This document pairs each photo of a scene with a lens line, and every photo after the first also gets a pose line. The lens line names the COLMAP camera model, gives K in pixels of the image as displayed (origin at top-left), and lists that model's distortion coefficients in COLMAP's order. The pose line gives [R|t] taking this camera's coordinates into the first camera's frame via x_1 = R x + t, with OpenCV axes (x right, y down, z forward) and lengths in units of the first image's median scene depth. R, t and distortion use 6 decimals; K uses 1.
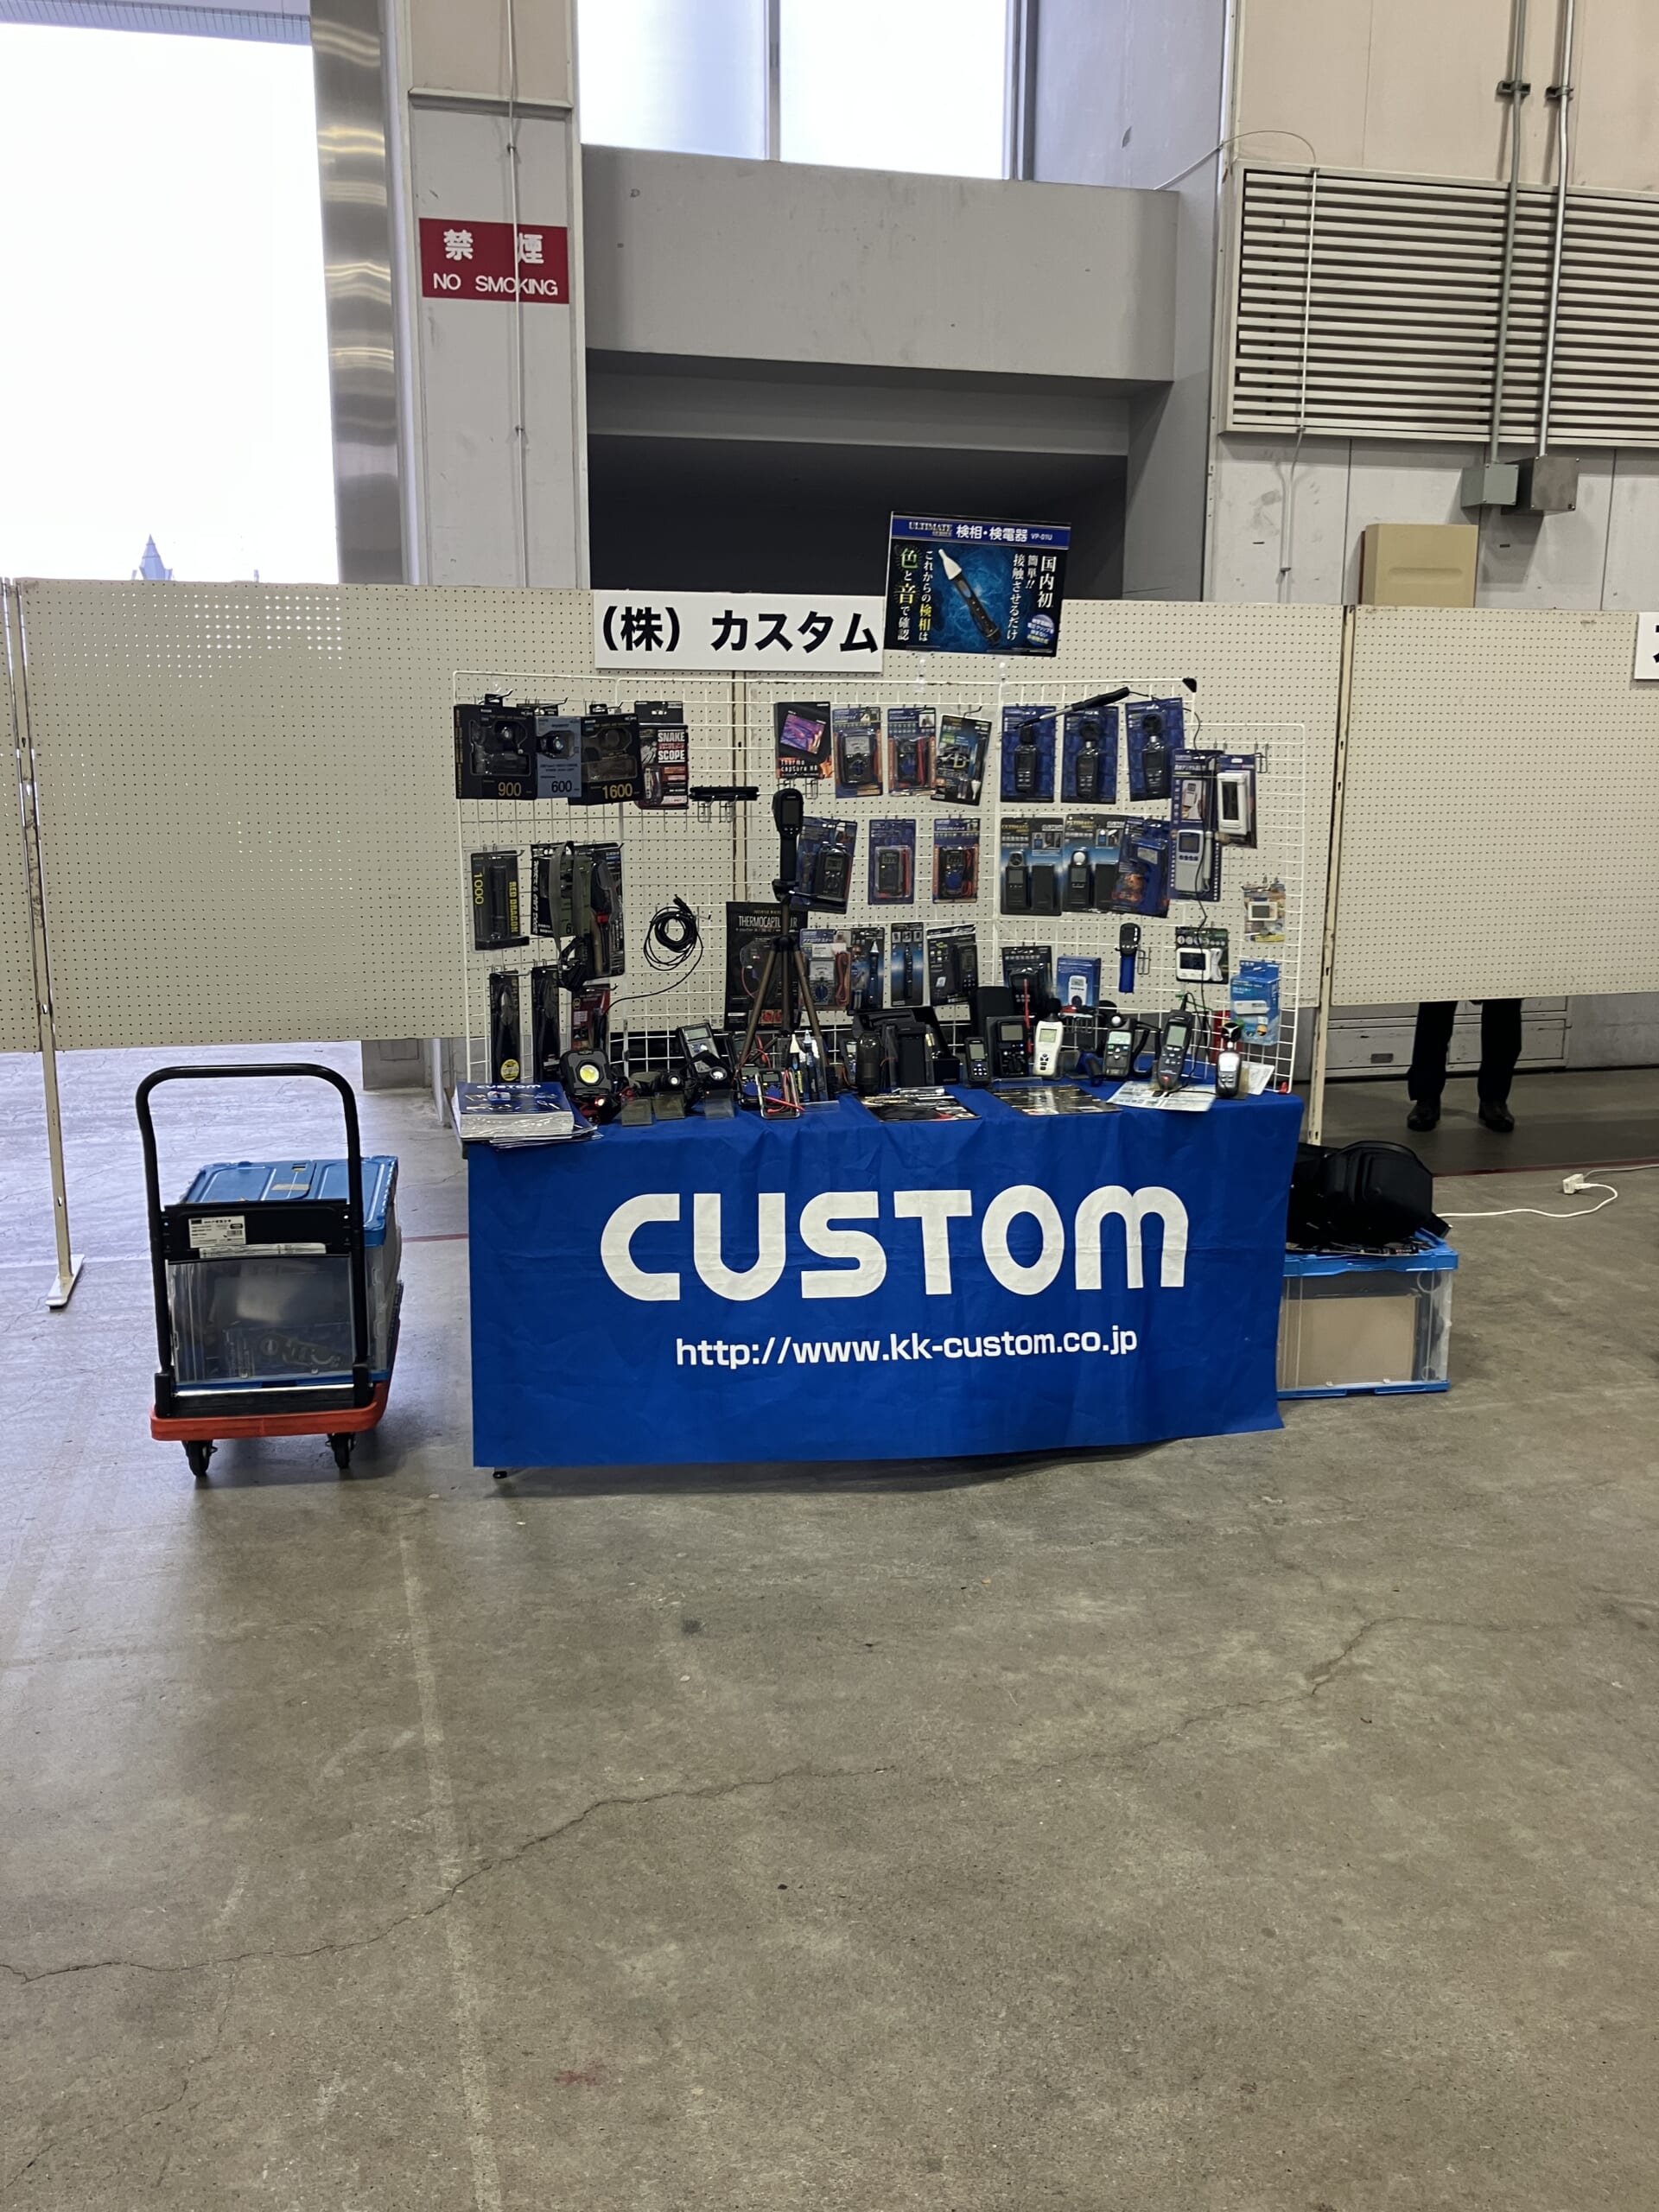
lens RADIAL K [[1819.1, 0, 835.9], [0, 1819.1, 1100.2], [0, 0, 1]] dist [-0.002940, 0.024185]
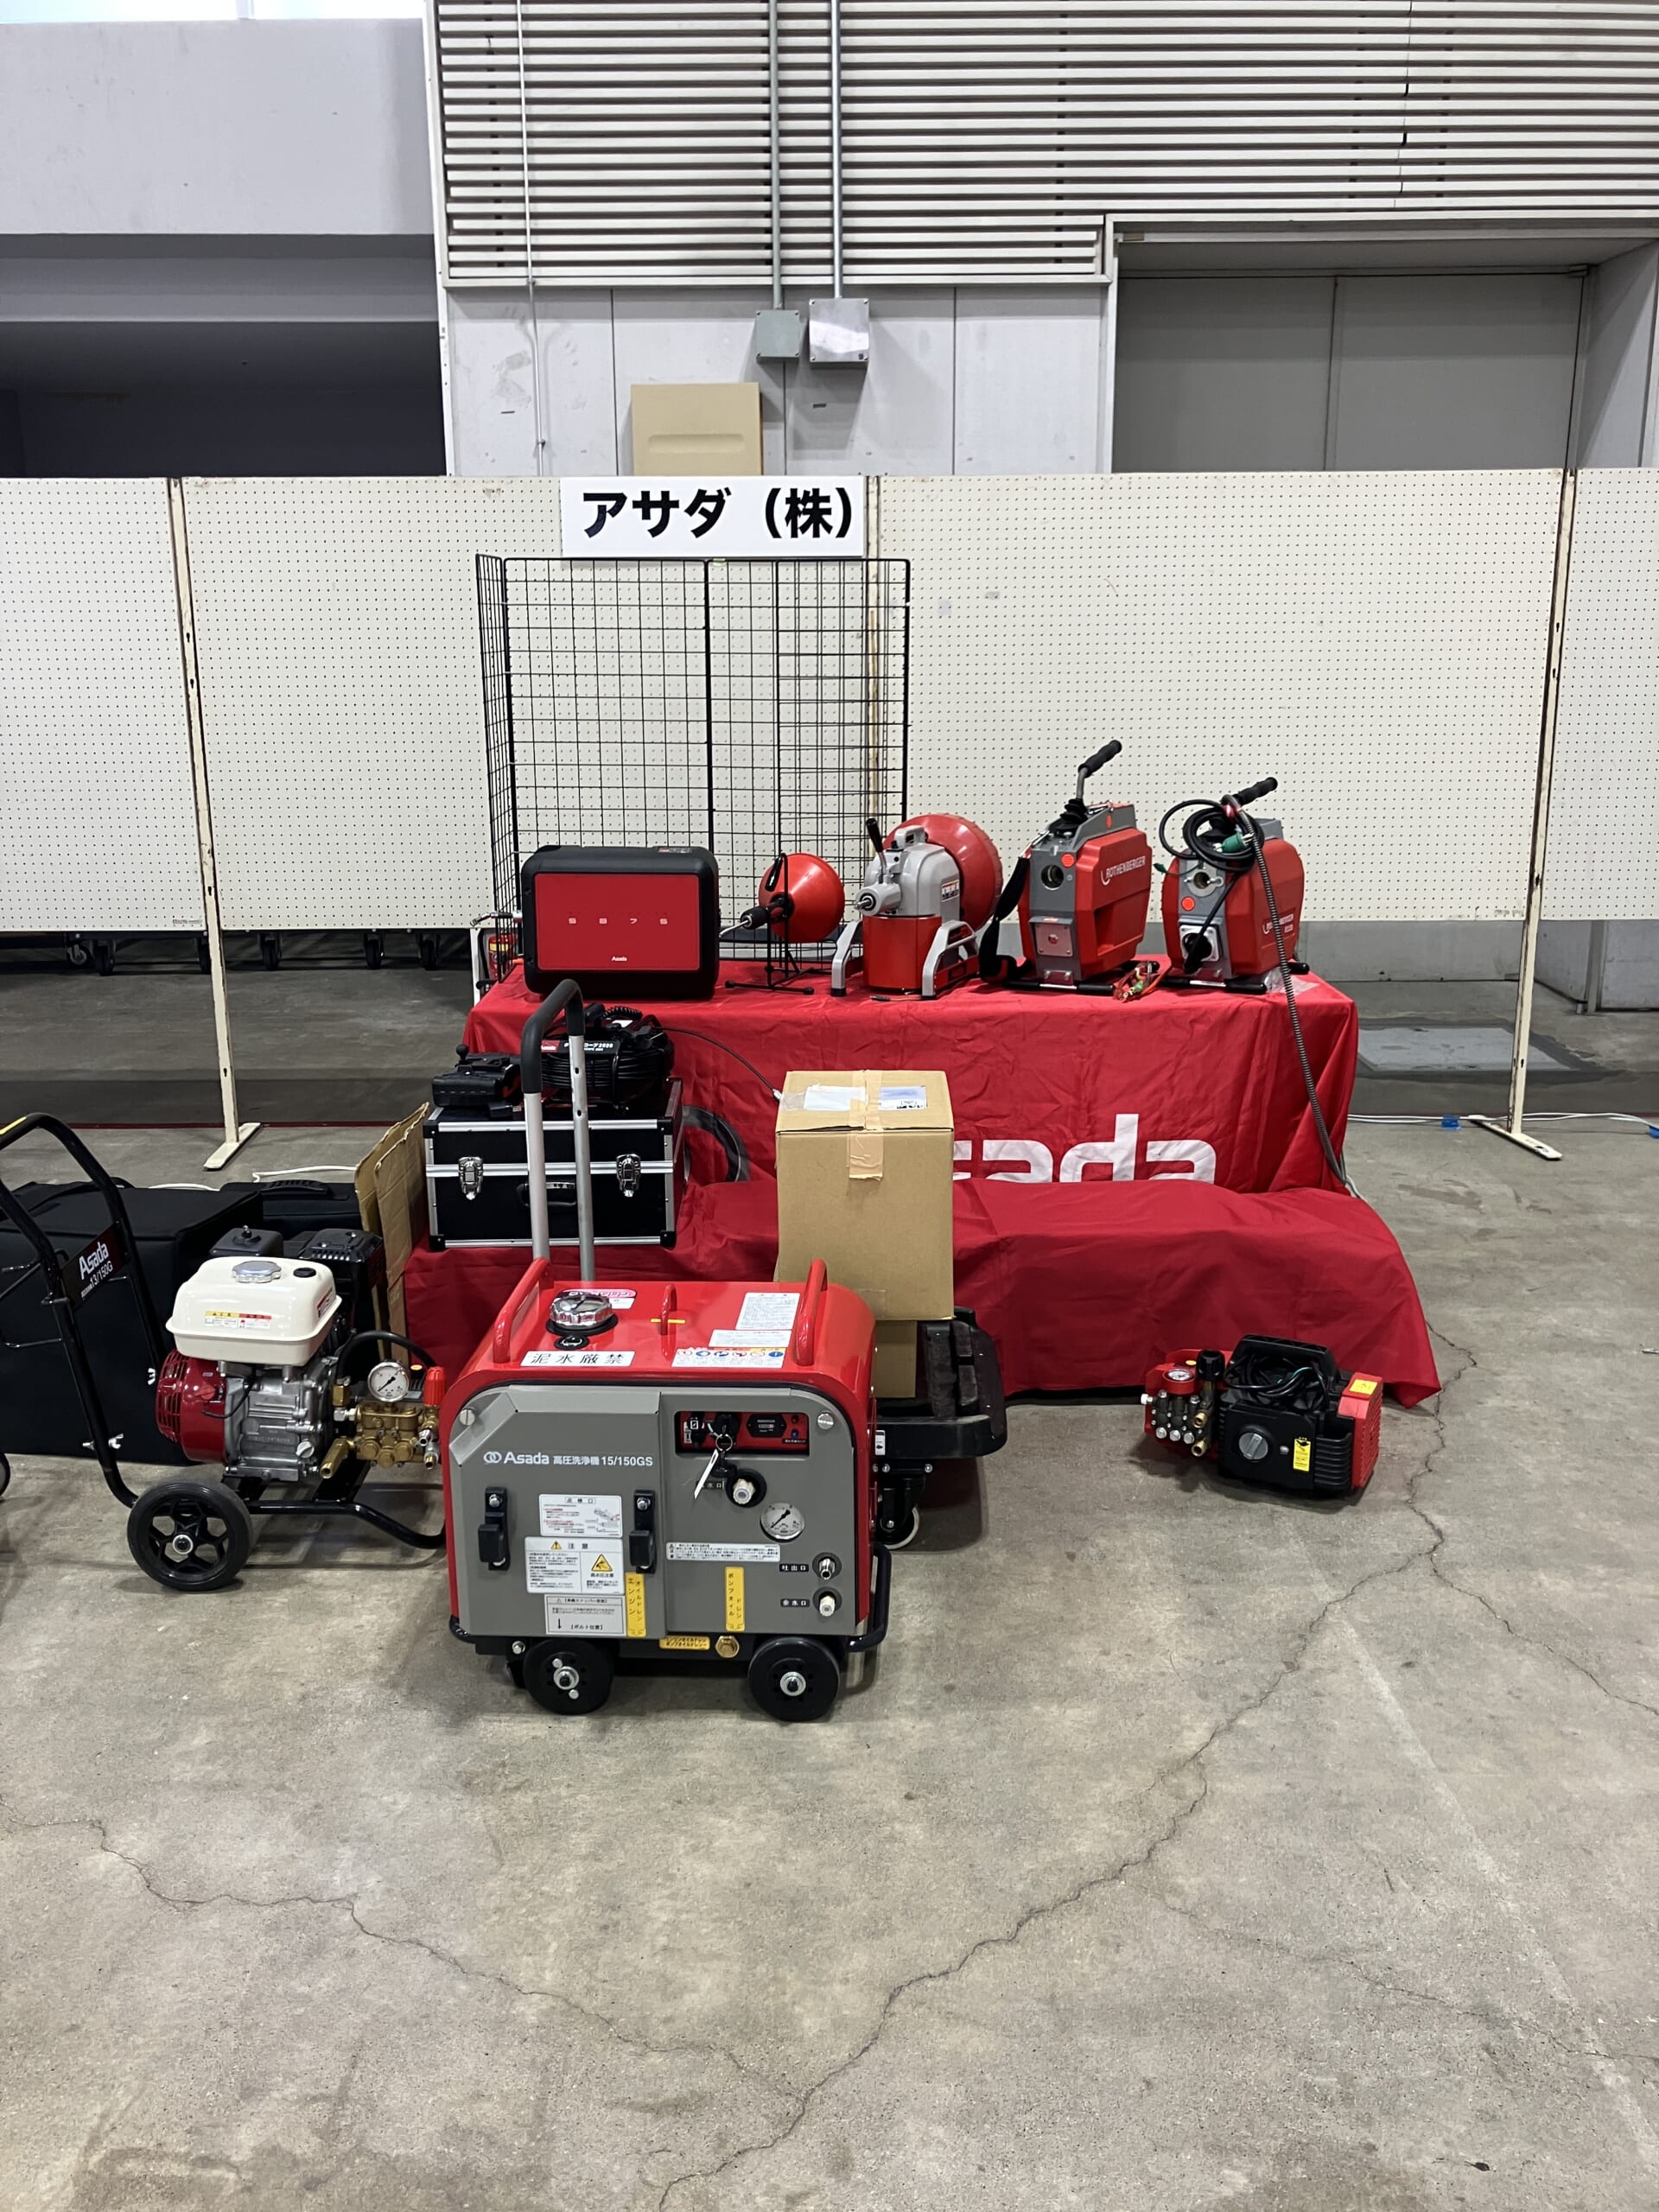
lens RADIAL K [[1819.1, 0, 830.4], [0, 1819.1, 1106.6], [0, 0, 1]] dist [-0.002940, 0.024185]
pose [[0.963078, 0.067422, -0.260644, 0.642085], [-0.050776, 0.996248, 0.070089, -0.030622], [0.264391, -0.054267, 0.962888, 0.143109]]
